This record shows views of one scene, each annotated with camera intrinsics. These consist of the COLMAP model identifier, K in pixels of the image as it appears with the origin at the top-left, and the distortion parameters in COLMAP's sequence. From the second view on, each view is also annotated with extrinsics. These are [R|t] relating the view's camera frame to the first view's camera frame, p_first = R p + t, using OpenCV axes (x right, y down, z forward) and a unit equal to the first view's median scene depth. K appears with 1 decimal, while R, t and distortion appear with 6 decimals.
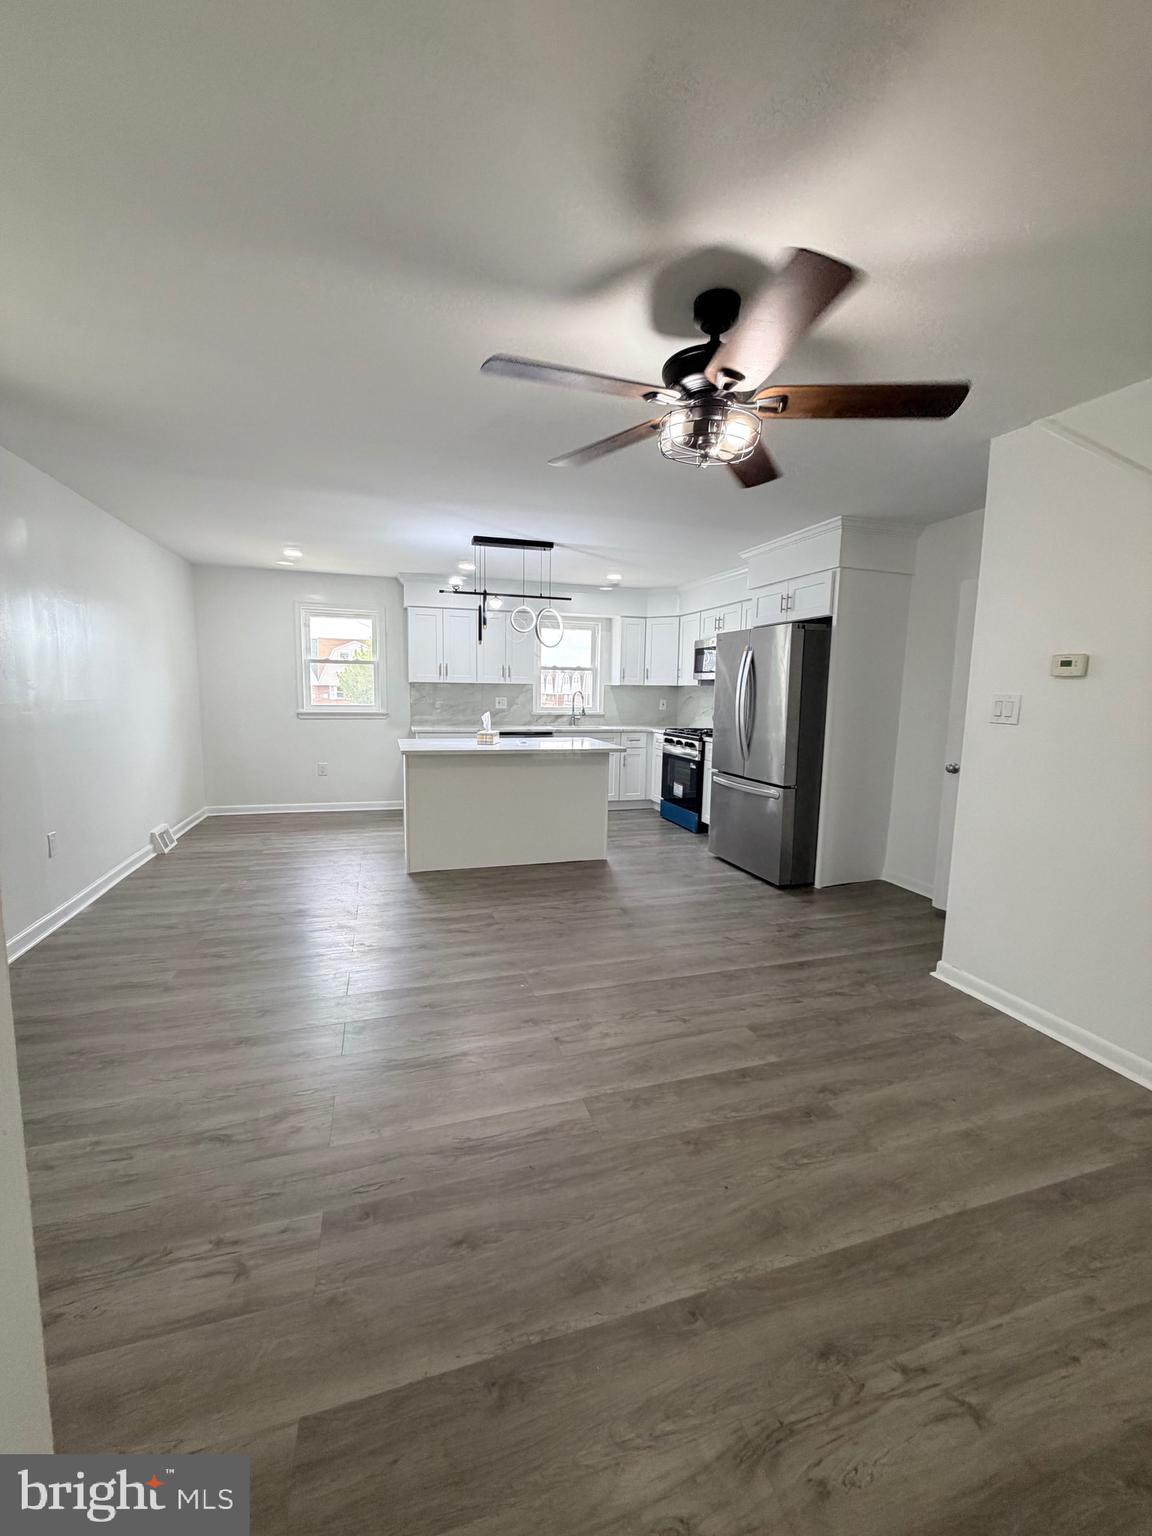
lens RADIAL K [[609.1, 0, 576.0], [0, 609.1, 768.0], [0, 0, 1]] dist [-0.000658, 0.000077]
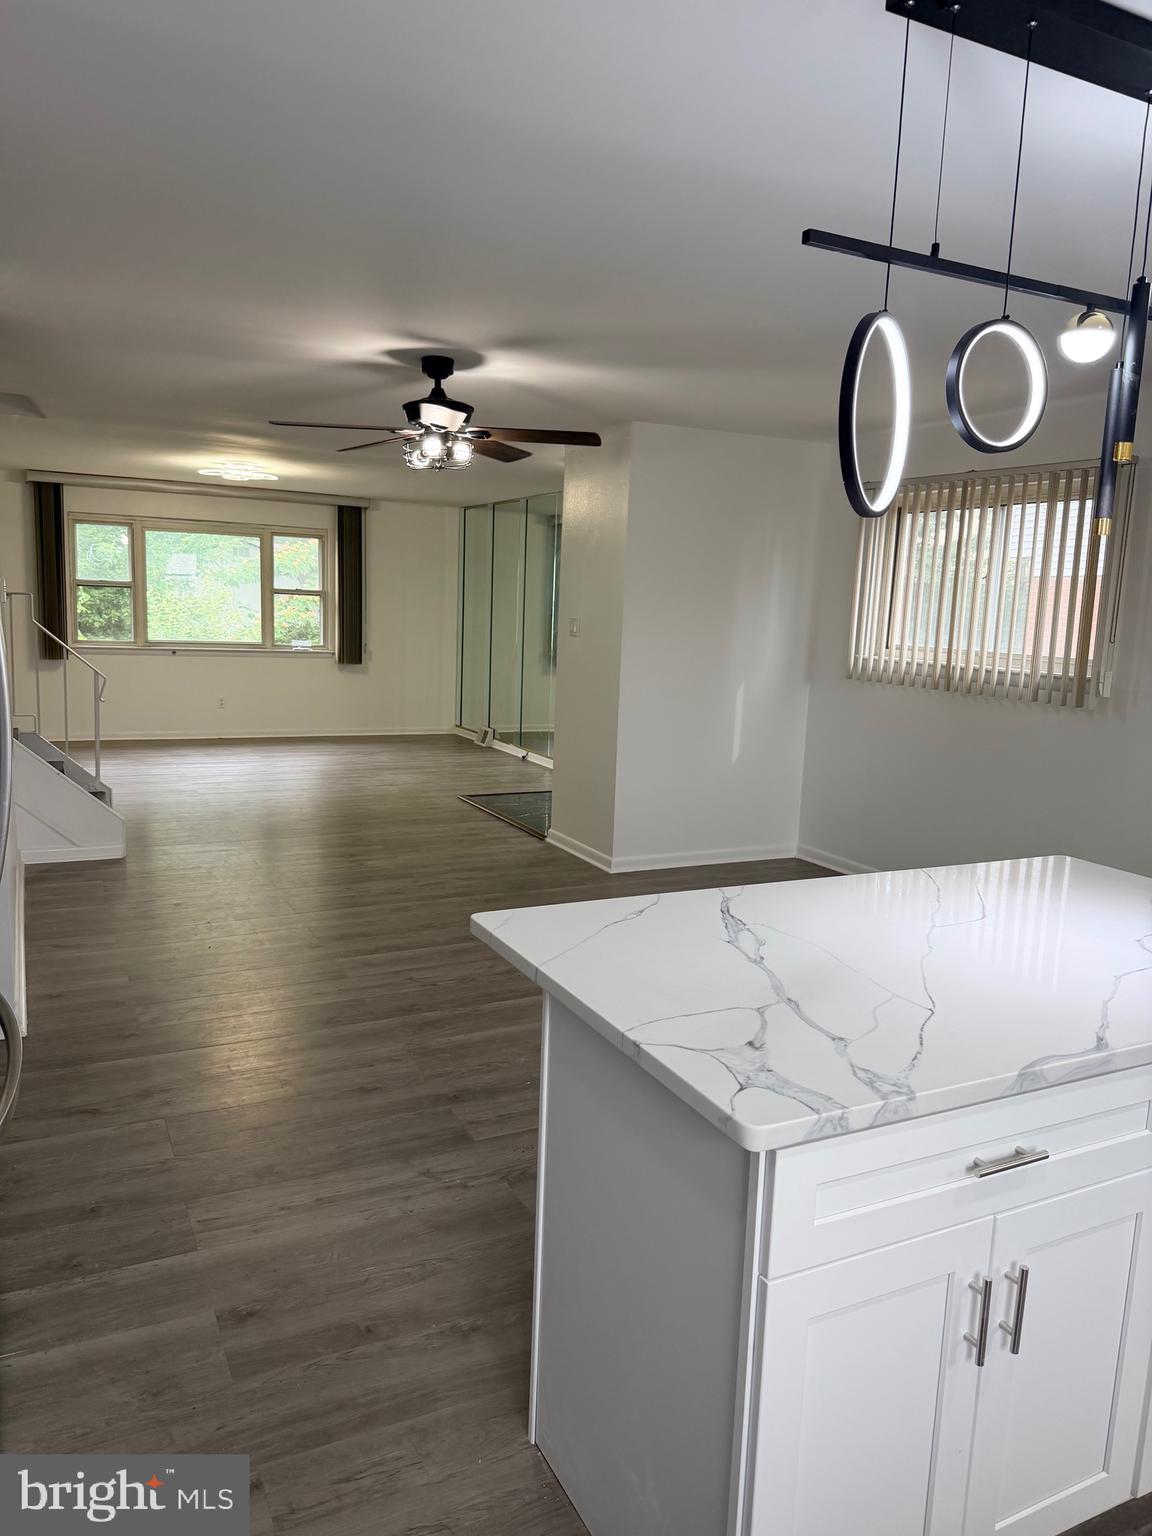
lens RADIAL K [[1068.2, 0, 580.9], [0, 1068.2, 771.3], [0, 0, 1]] dist [0.132326, -0.227764]
pose [[-0.985943, -0.028976, -0.164553, 0.096439], [-0.074600, 0.957575, 0.278361, -0.191623], [0.149506, 0.286724, -0.946276, 1.229179]]
